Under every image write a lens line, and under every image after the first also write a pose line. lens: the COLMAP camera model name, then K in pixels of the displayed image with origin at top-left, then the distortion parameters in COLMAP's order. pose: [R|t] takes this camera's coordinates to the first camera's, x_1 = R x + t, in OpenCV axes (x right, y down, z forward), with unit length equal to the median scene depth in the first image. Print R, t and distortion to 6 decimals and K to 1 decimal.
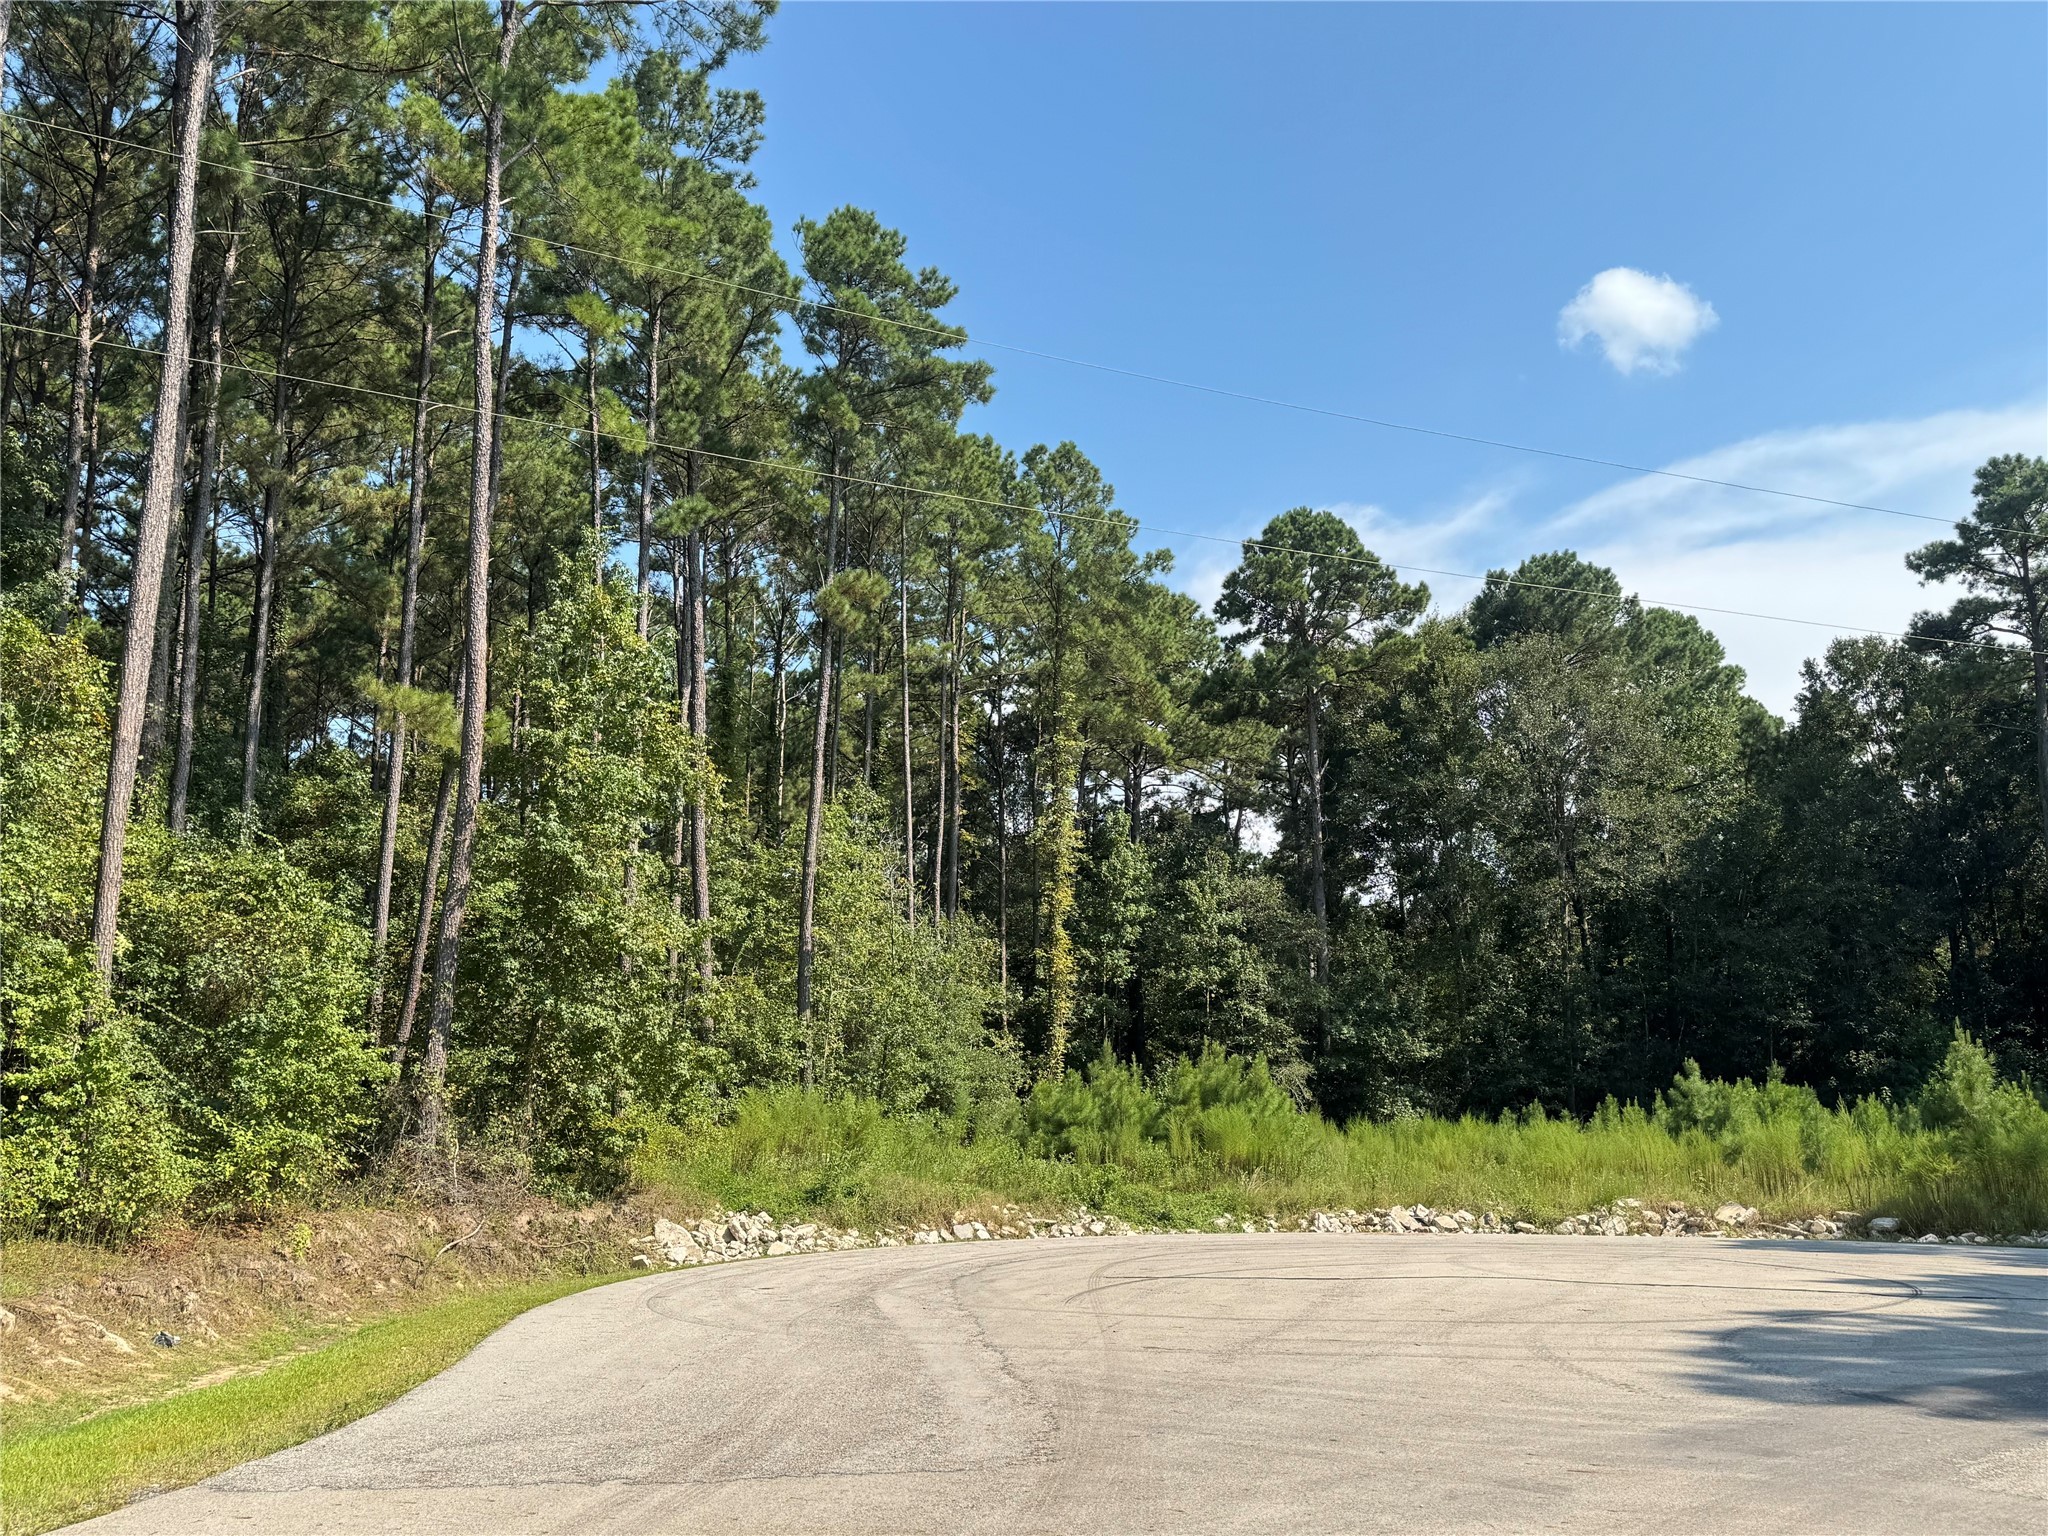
lens RADIAL K [[1774.4, 0, 1024.0], [0, 1774.4, 768.0], [0, 0, 1]] dist [0.166333, -0.317285]
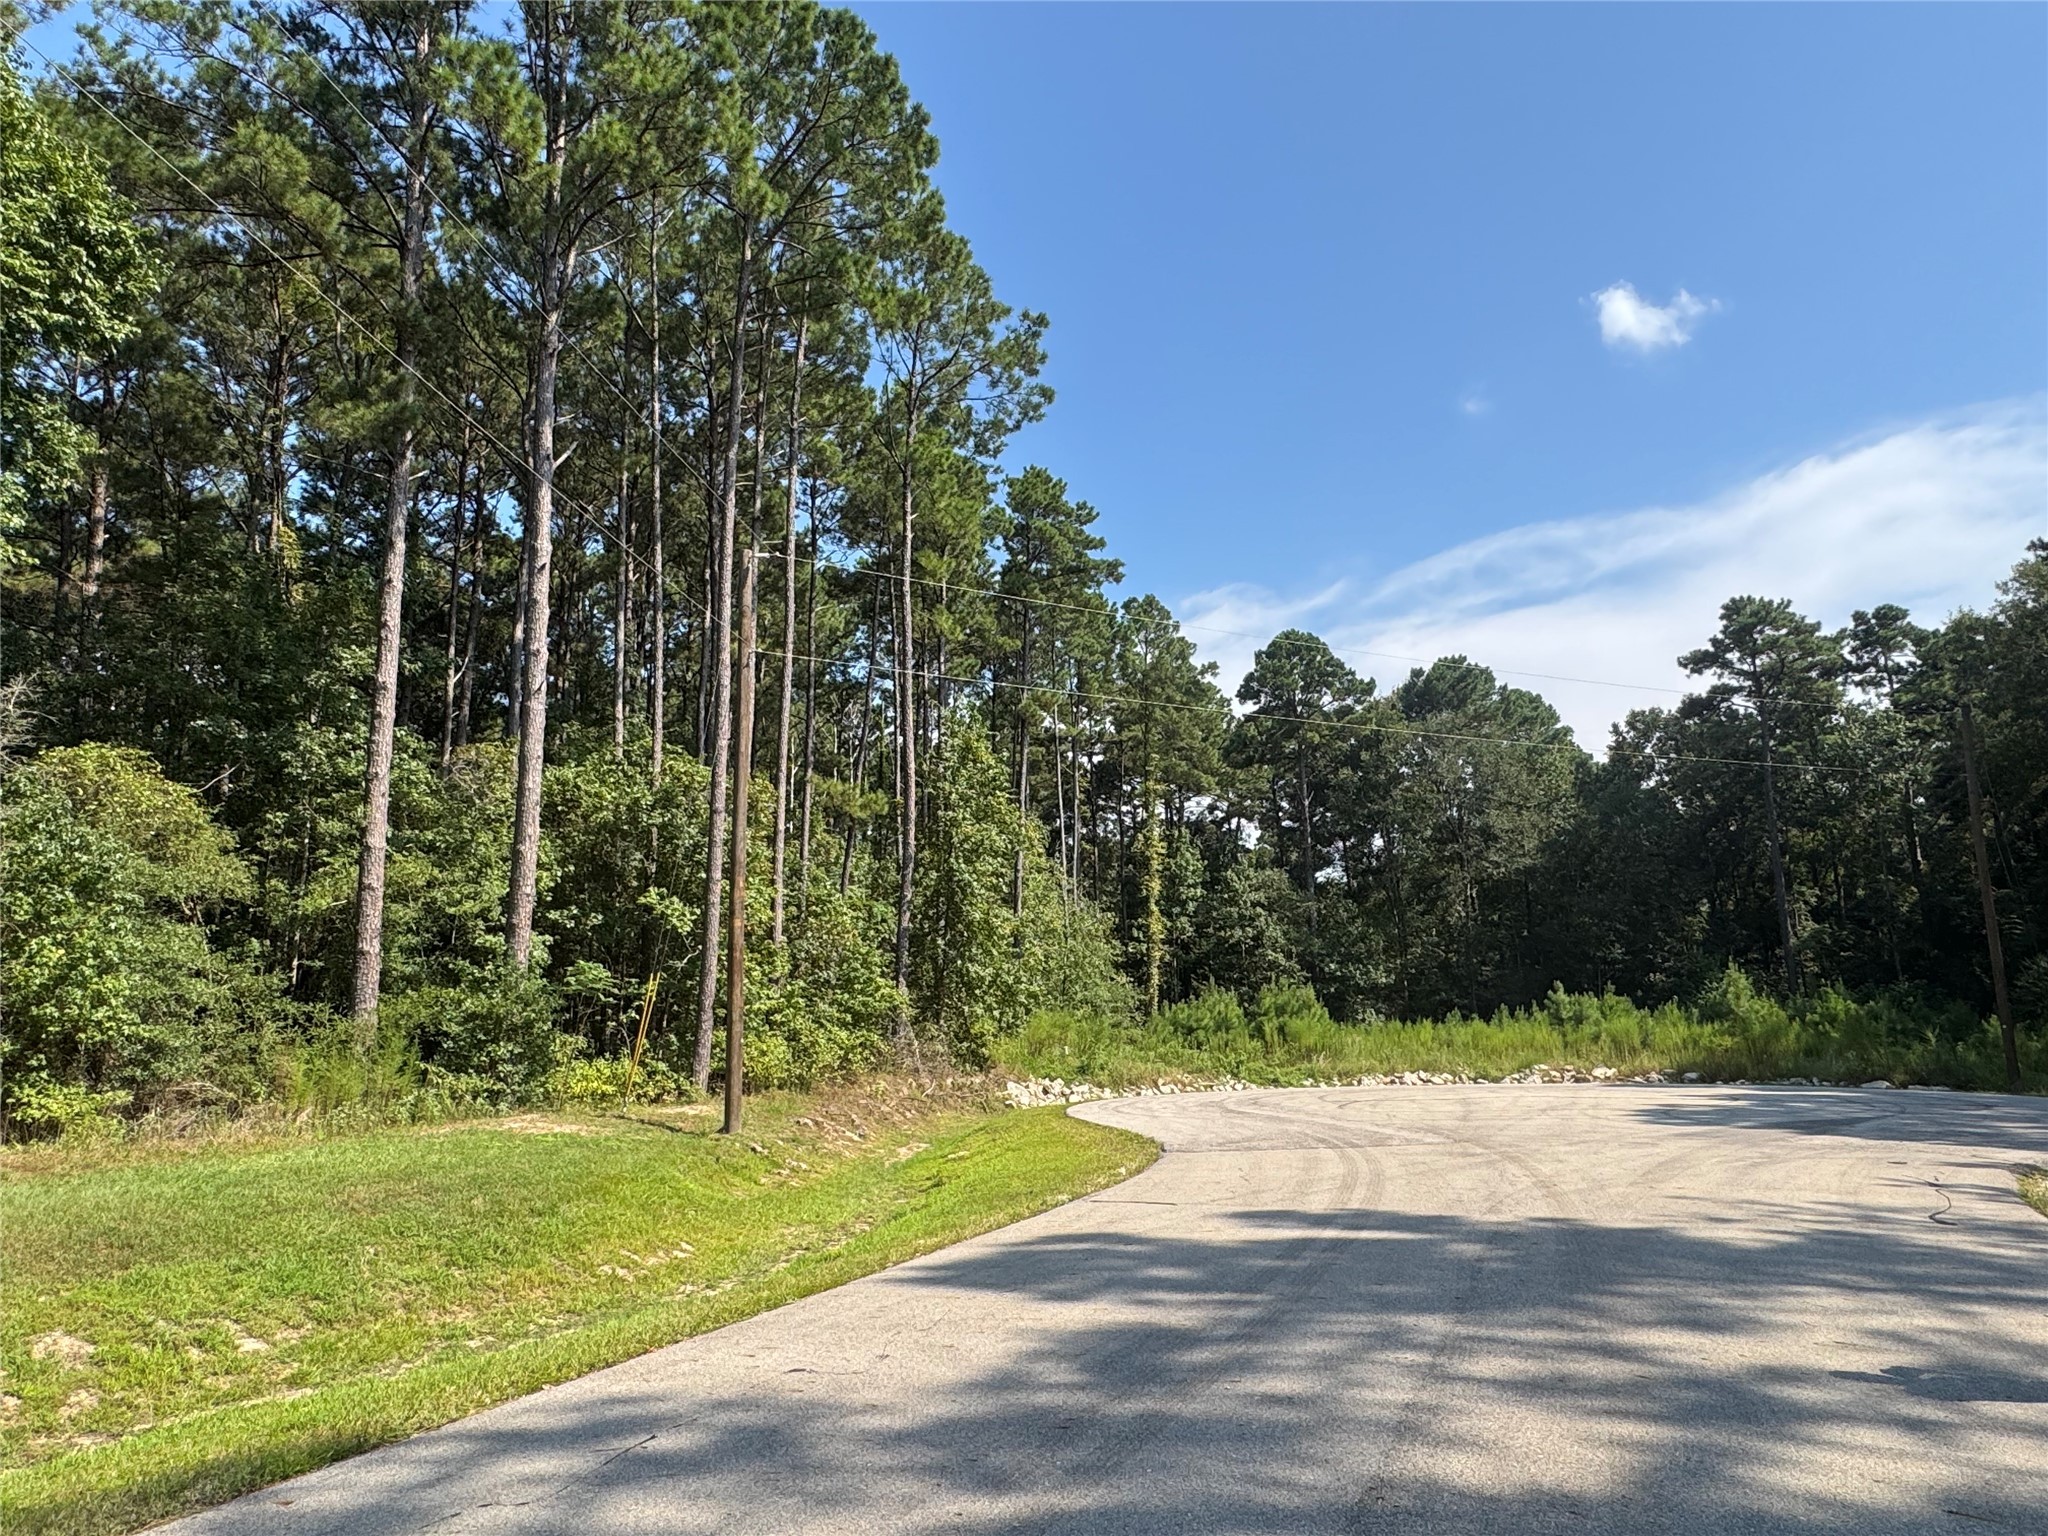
lens RADIAL K [[1275.6, 0, 1024.0], [0, 1275.6, 768.0], [0, 0, 1]] dist [0.002027, 0.001322]
pose [[0.999852, -0.014518, -0.009232, -0.077530], [0.014458, 0.999874, -0.006565, -0.024012], [0.009326, 0.006431, 0.999936, -0.121840]]
